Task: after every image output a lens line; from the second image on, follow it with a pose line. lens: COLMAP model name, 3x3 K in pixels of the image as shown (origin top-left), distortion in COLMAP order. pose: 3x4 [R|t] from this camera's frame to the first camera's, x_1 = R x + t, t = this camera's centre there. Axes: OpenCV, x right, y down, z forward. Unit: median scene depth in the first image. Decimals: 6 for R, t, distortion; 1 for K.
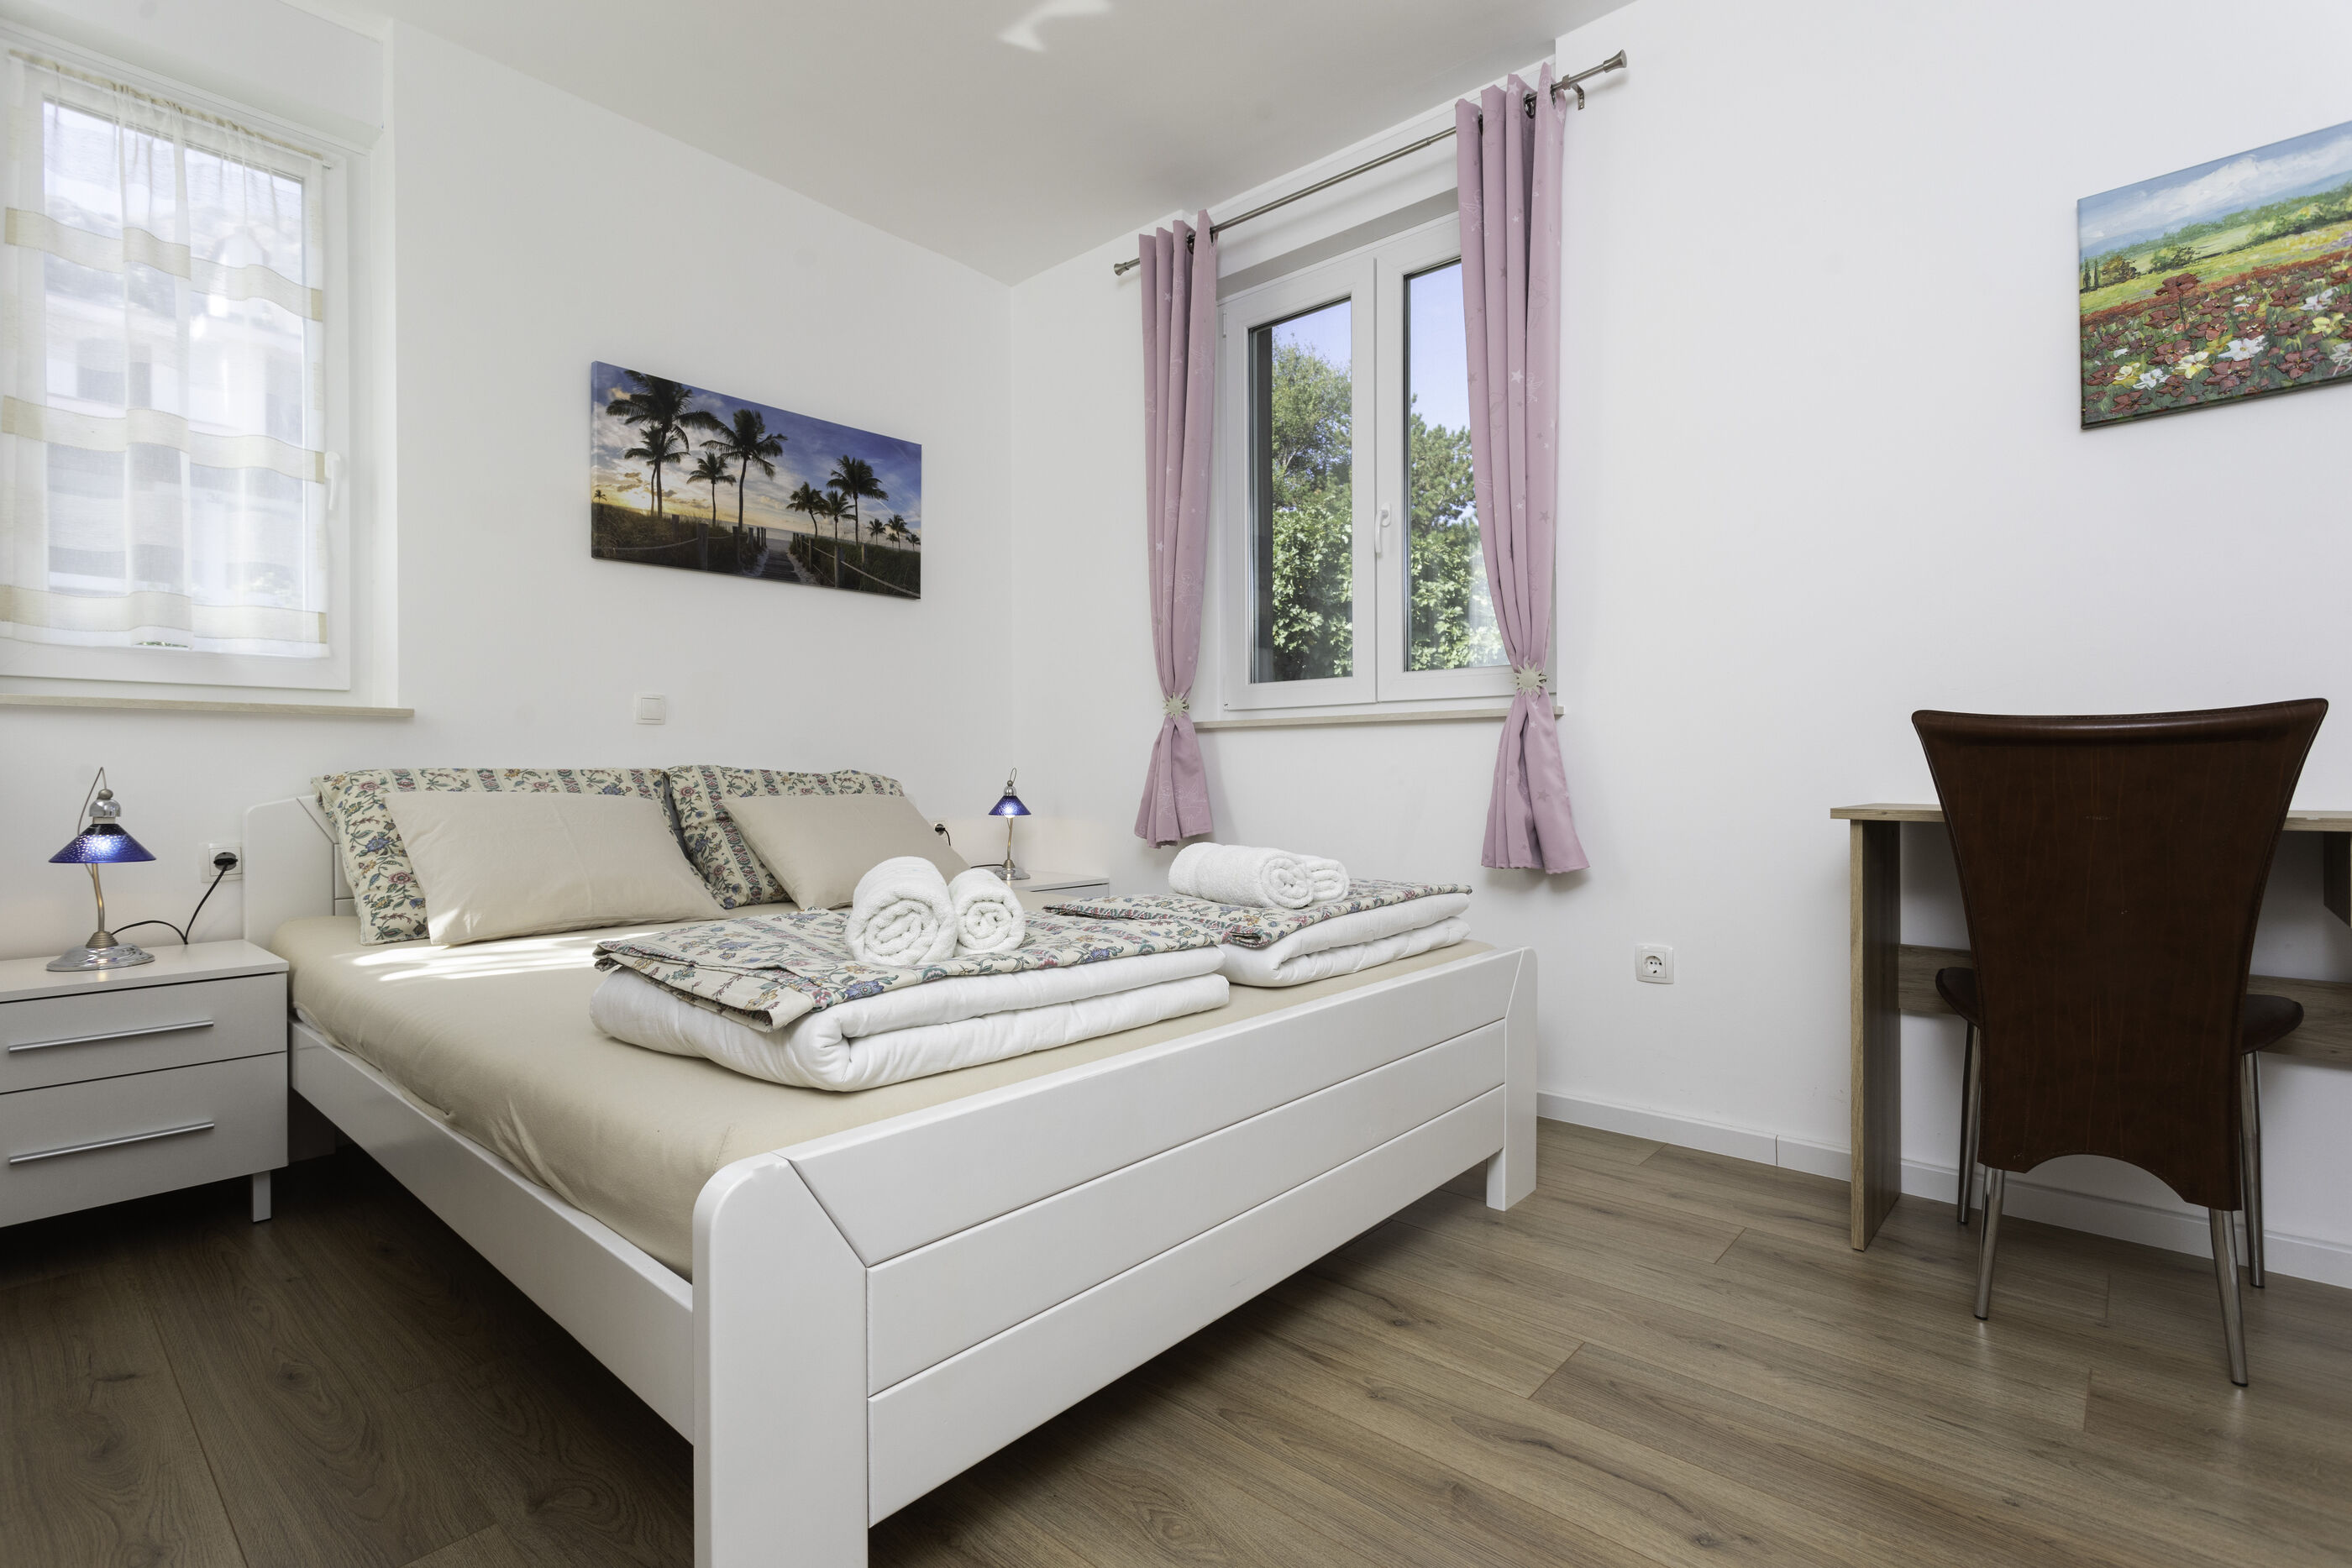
lens RADIAL K [[1097.3, 0, 1166.5], [0, 1097.3, 775.8], [0, 0, 1]] dist [-0.000301, 0.002537]
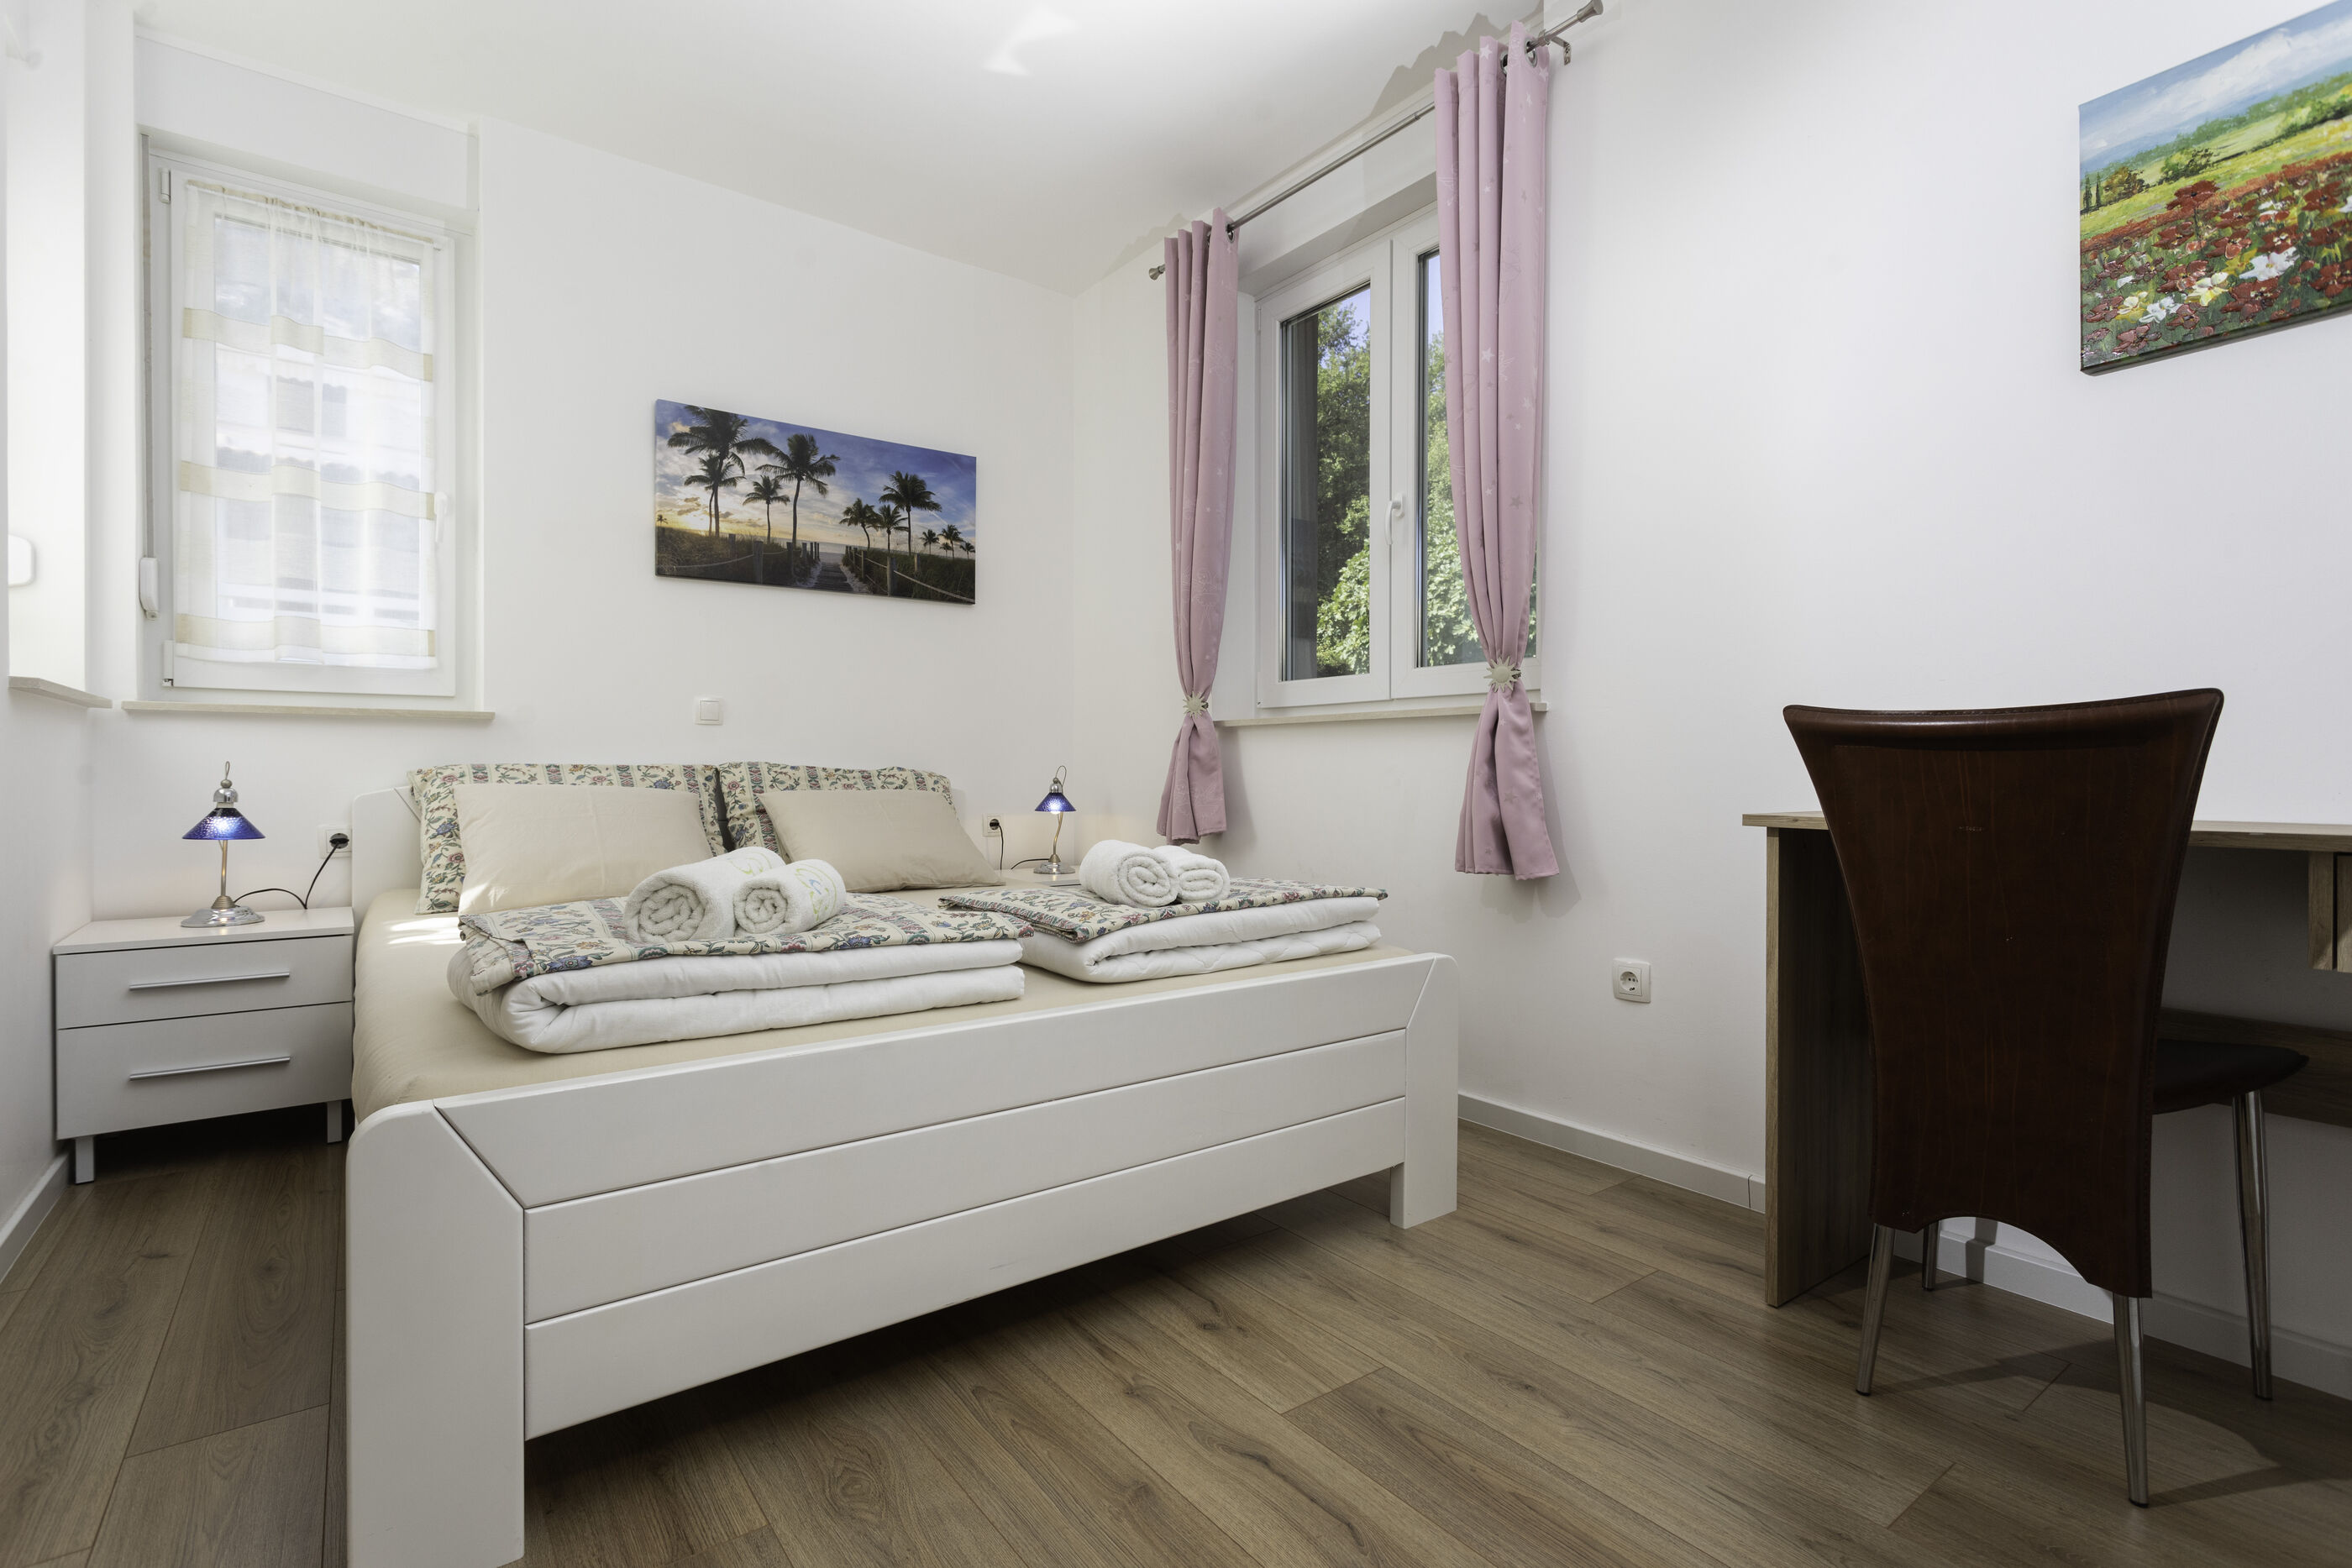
lens RADIAL K [[1097.3, 0, 1164.3], [0, 1097.3, 777.3], [0, 0, 1]] dist [-0.000301, 0.002537]
pose [[0.978861, 0.006946, -0.204407, 0.264639], [-0.006361, 0.999974, 0.003517, -0.000892], [0.204426, -0.002142, 0.978880, 0.015539]]
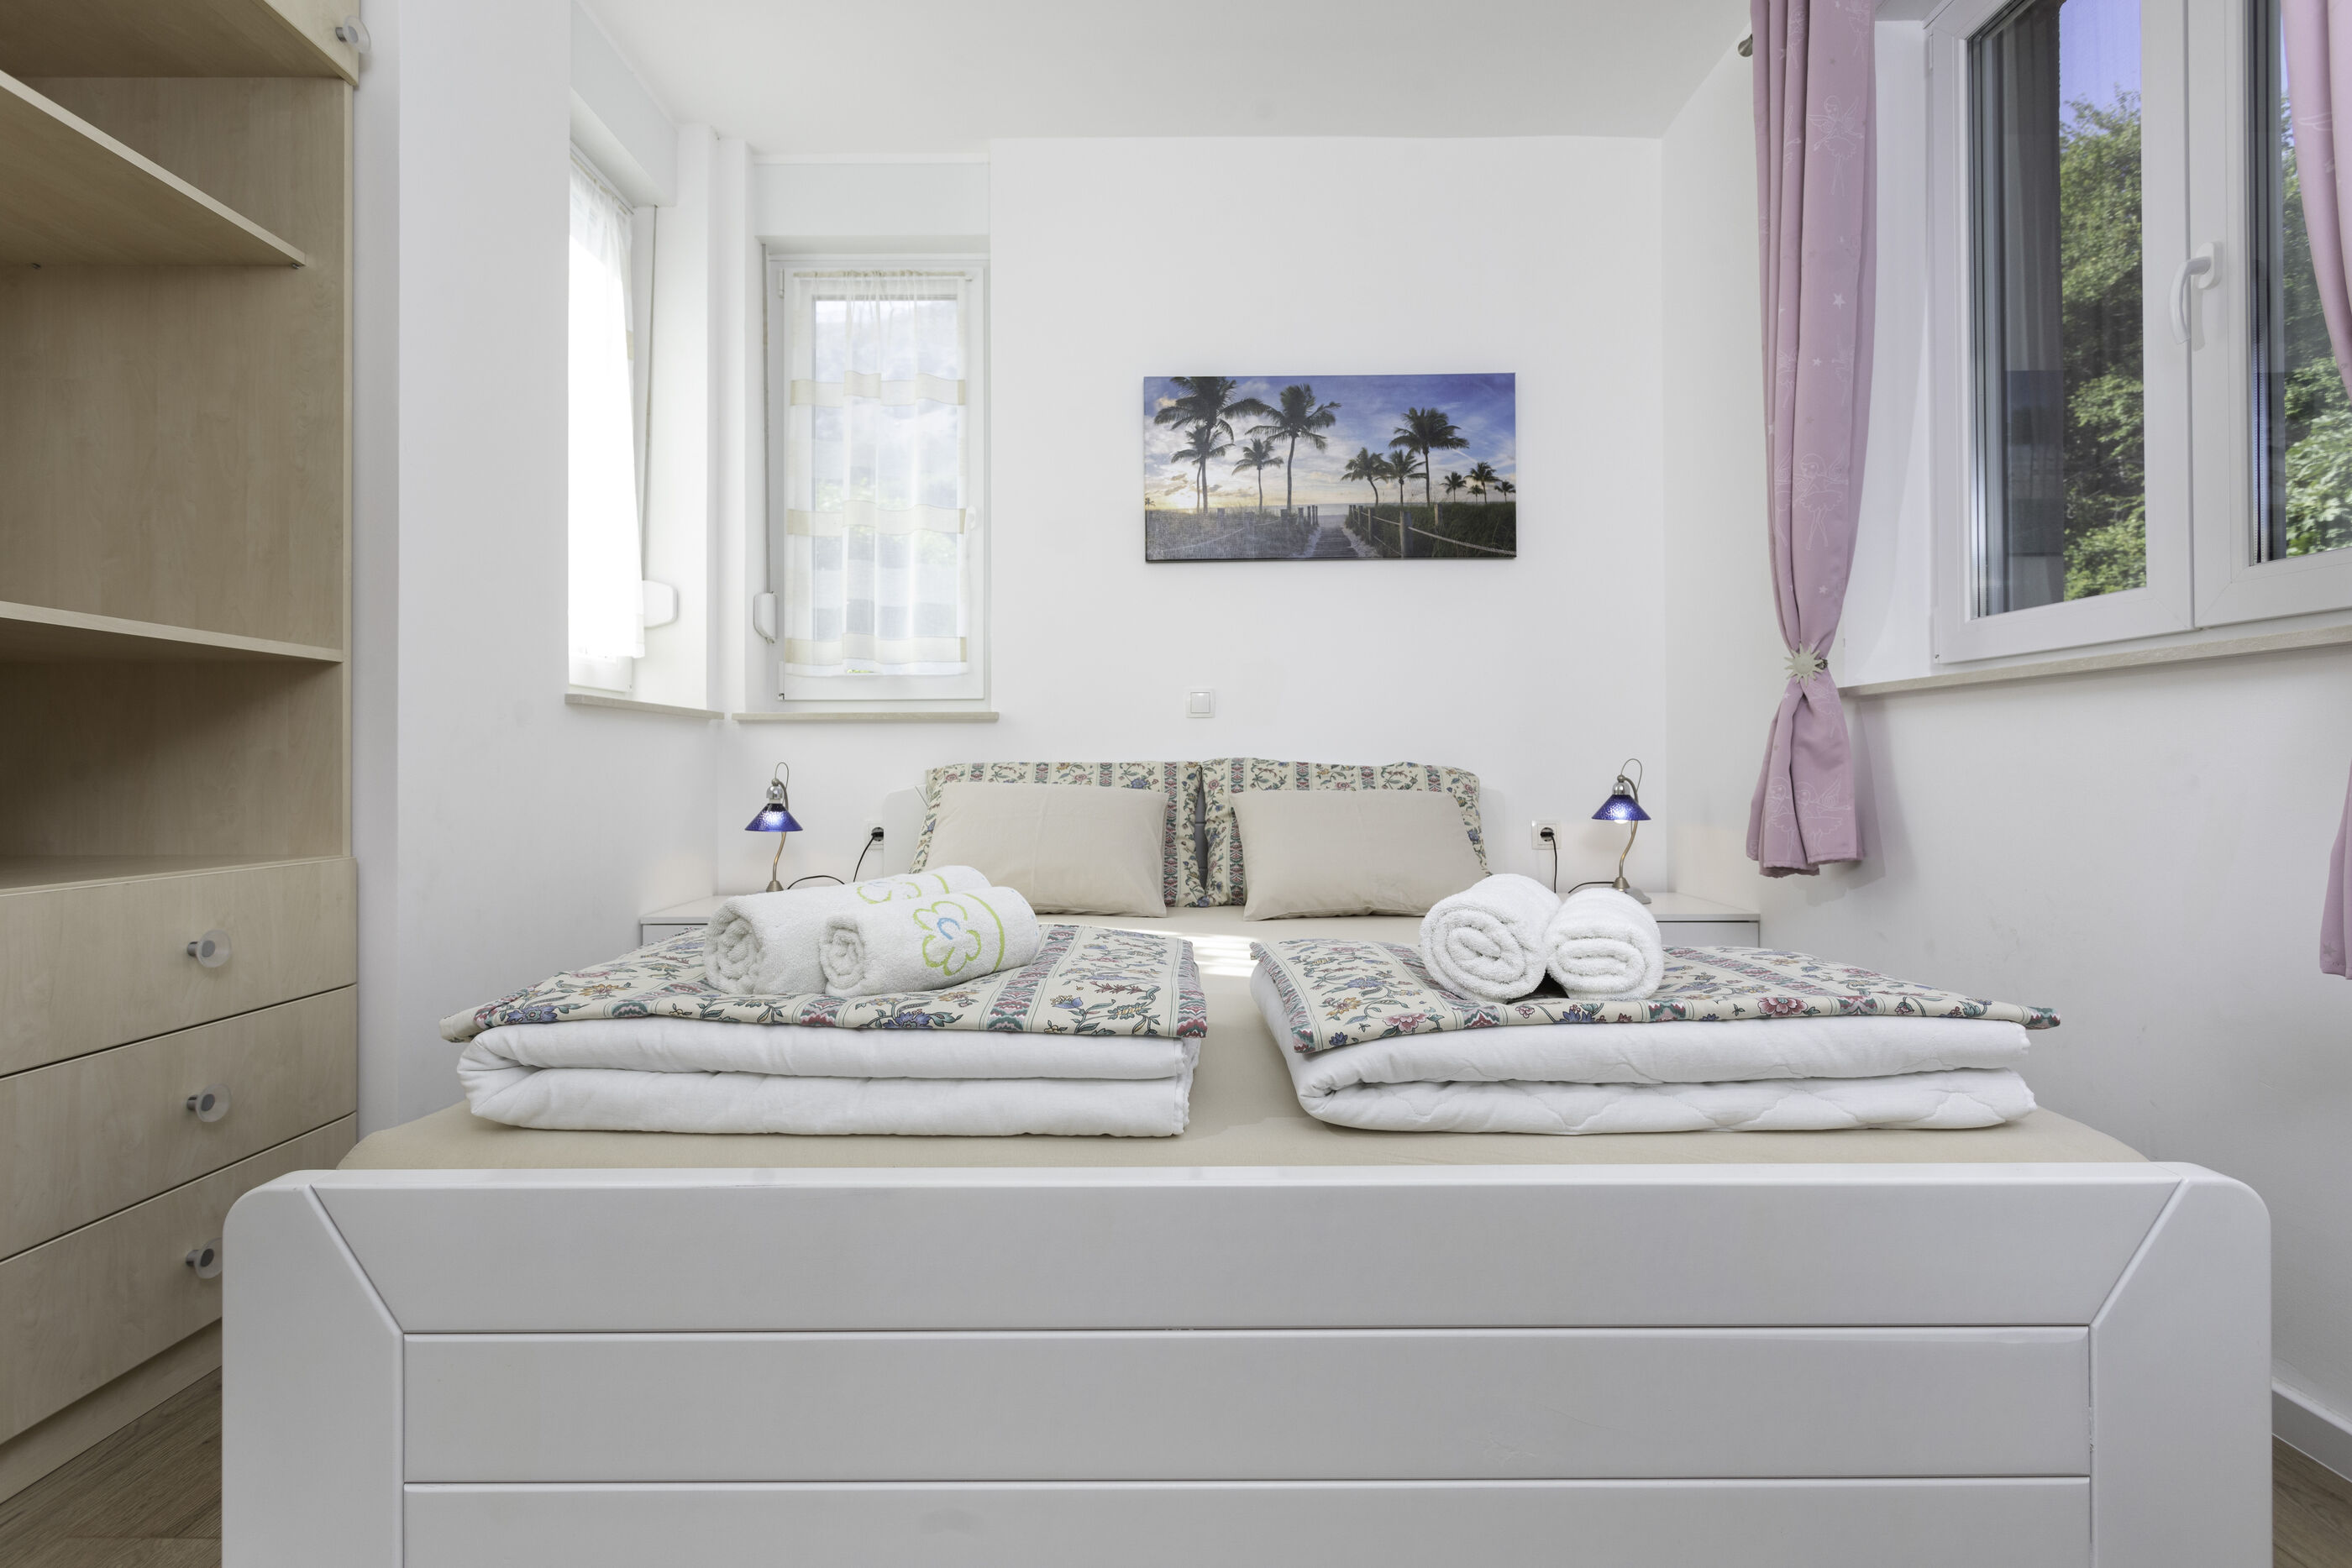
lens RADIAL K [[1097.3, 0, 1166.6], [0, 1097.3, 760.3], [0, 0, 1]] dist [-0.000301, 0.002537]
pose [[0.663867, -0.005119, -0.747834, 0.350463], [-0.000010, 0.999977, -0.006855, -0.001164], [0.747851, 0.004558, 0.663851, 0.388334]]
